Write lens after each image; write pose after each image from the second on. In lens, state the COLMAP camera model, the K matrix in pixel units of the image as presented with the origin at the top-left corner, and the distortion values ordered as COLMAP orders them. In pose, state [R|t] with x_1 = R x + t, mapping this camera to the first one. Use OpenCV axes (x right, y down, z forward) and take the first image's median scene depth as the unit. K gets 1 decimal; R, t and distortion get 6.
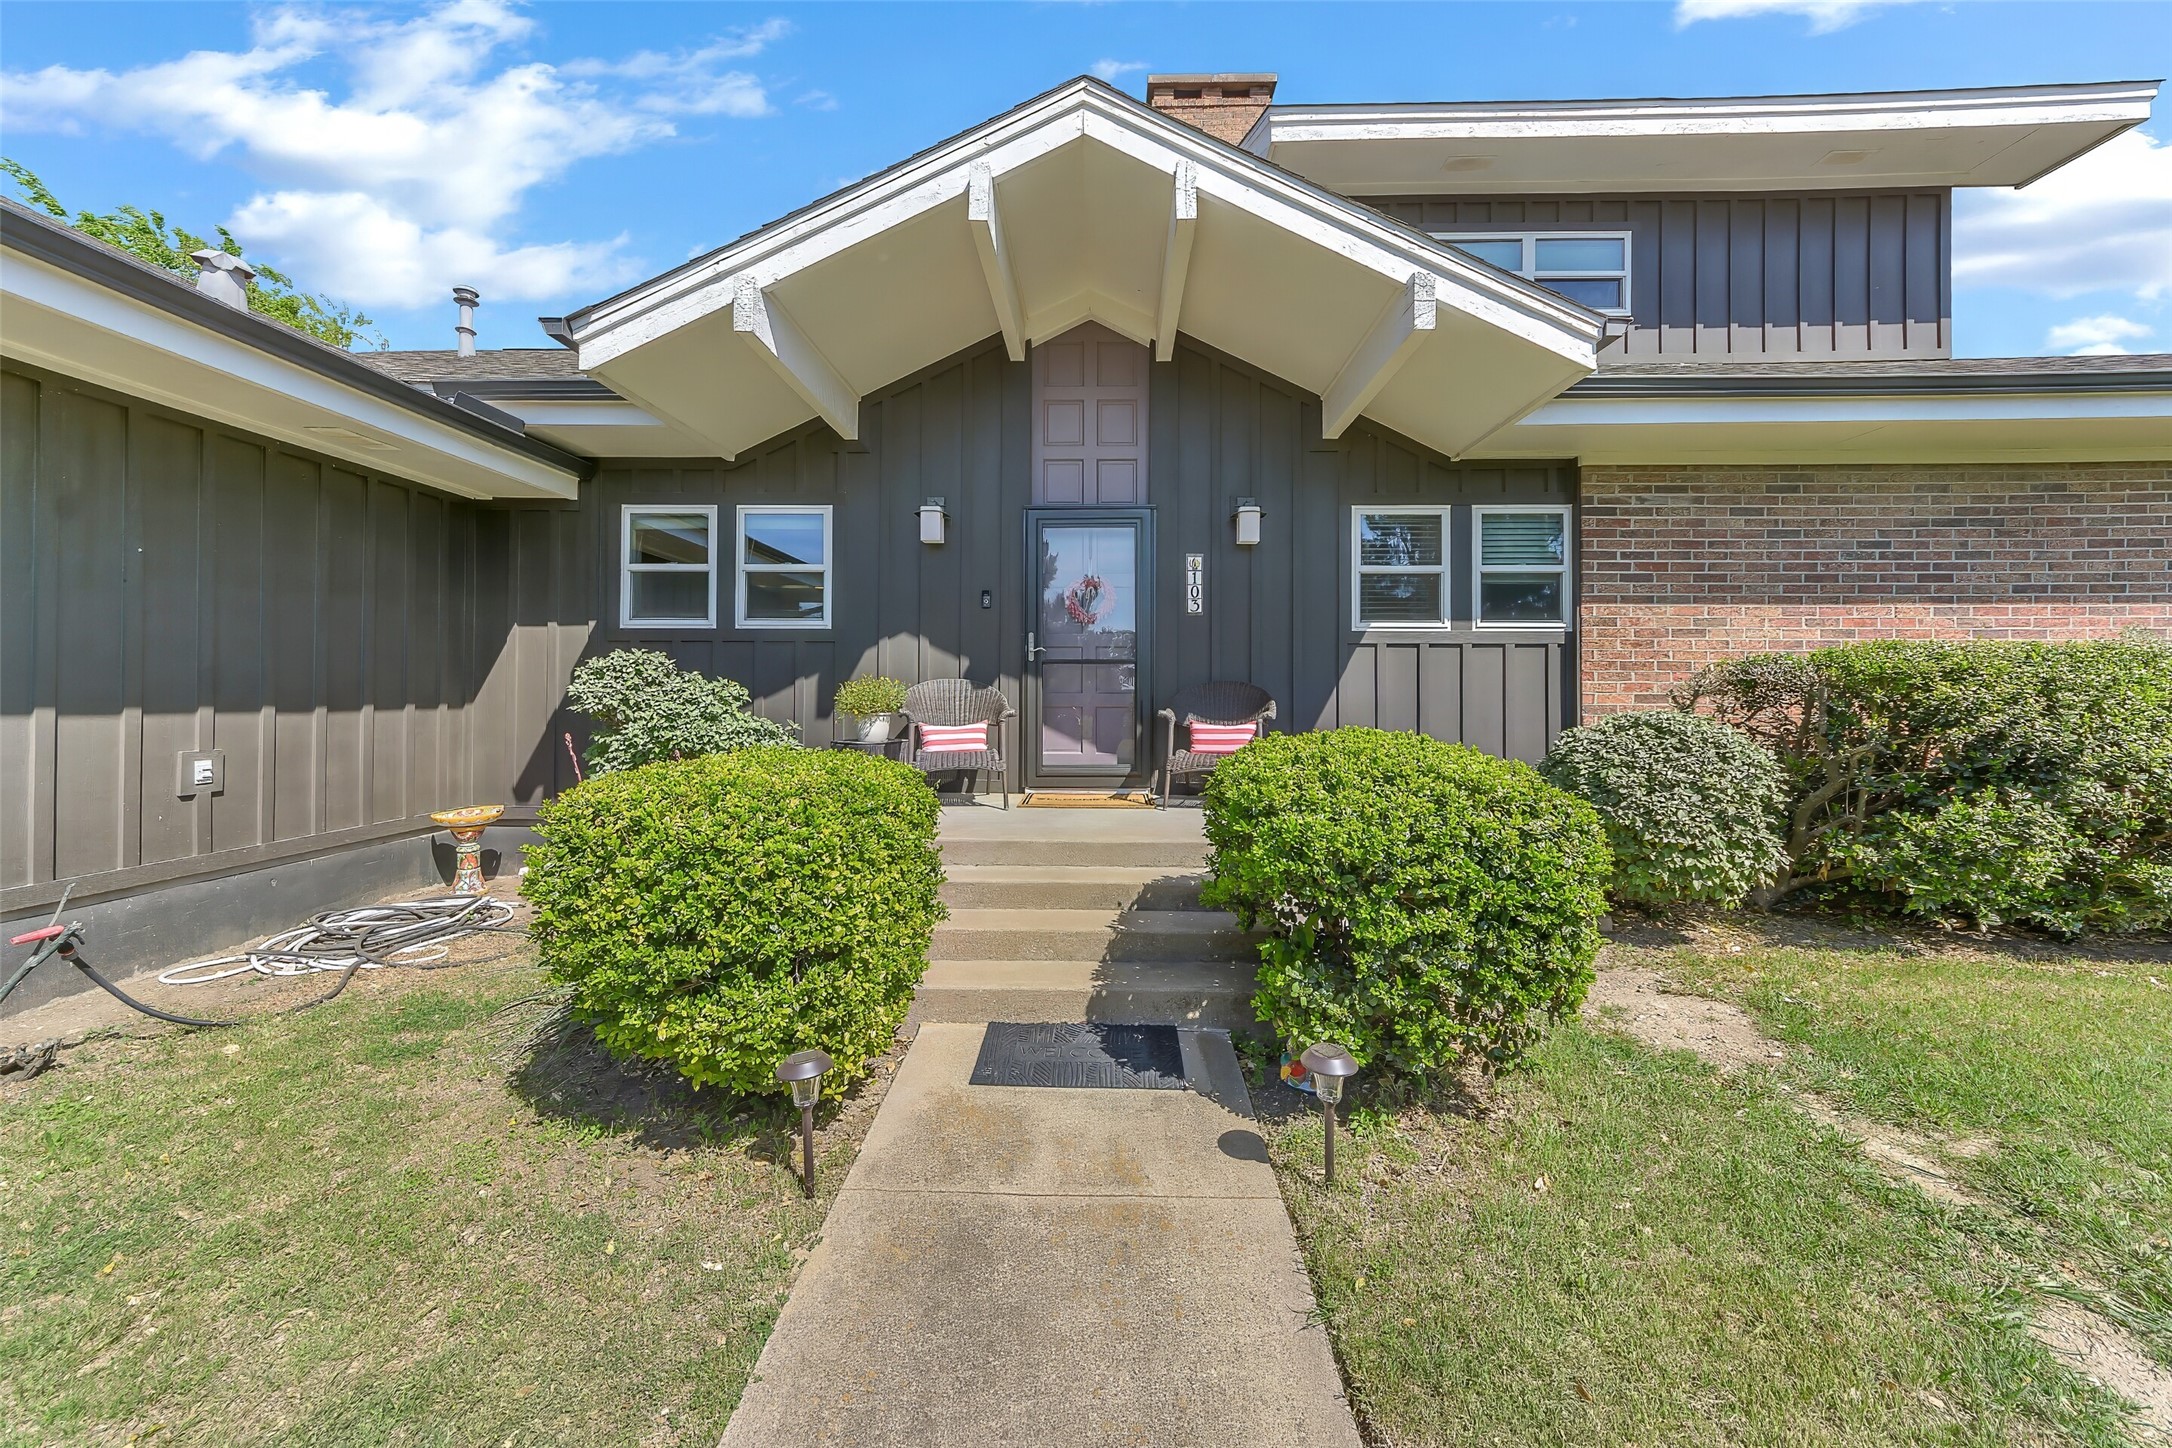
lens RADIAL K [[811.3, 0, 1083.5], [0, 811.3, 707.6], [0, 0, 1]] dist [0.001152, 0.000012]
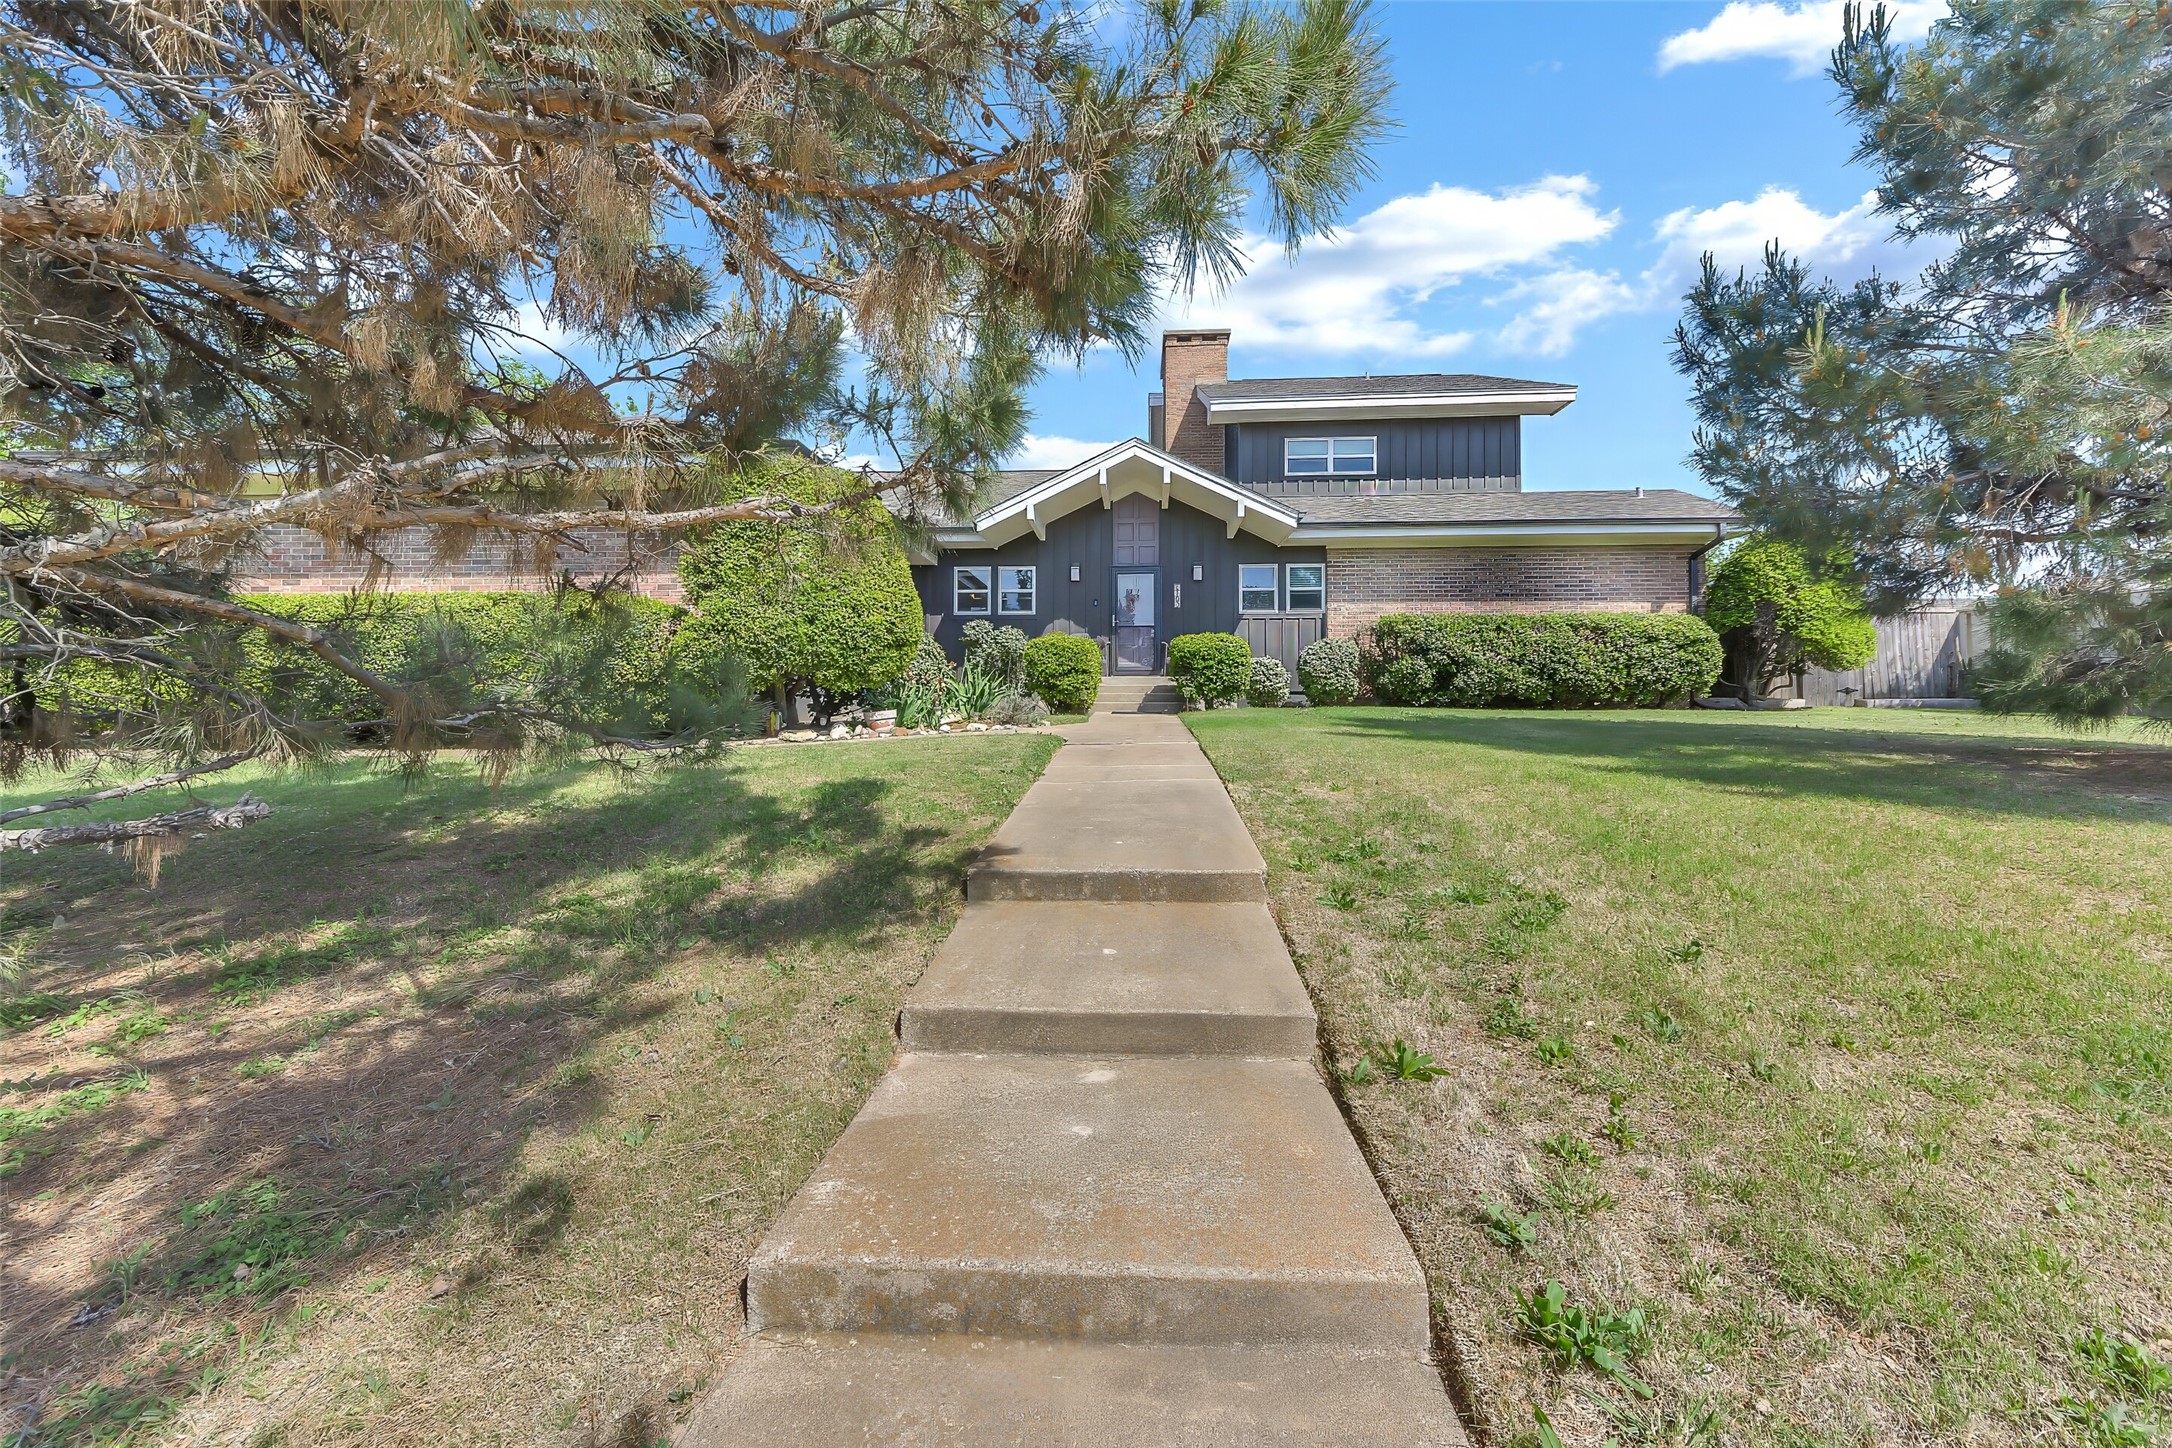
lens RADIAL K [[811.3, 0, 1094.8], [0, 811.3, 725.9], [0, 0, 1]] dist [0.001152, 0.000012]
pose [[0.999610, -0.004552, -0.027551, -0.053012], [0.004853, 0.999929, 0.010849, 0.227654], [0.027500, -0.010978, 0.999562, -1.562003]]
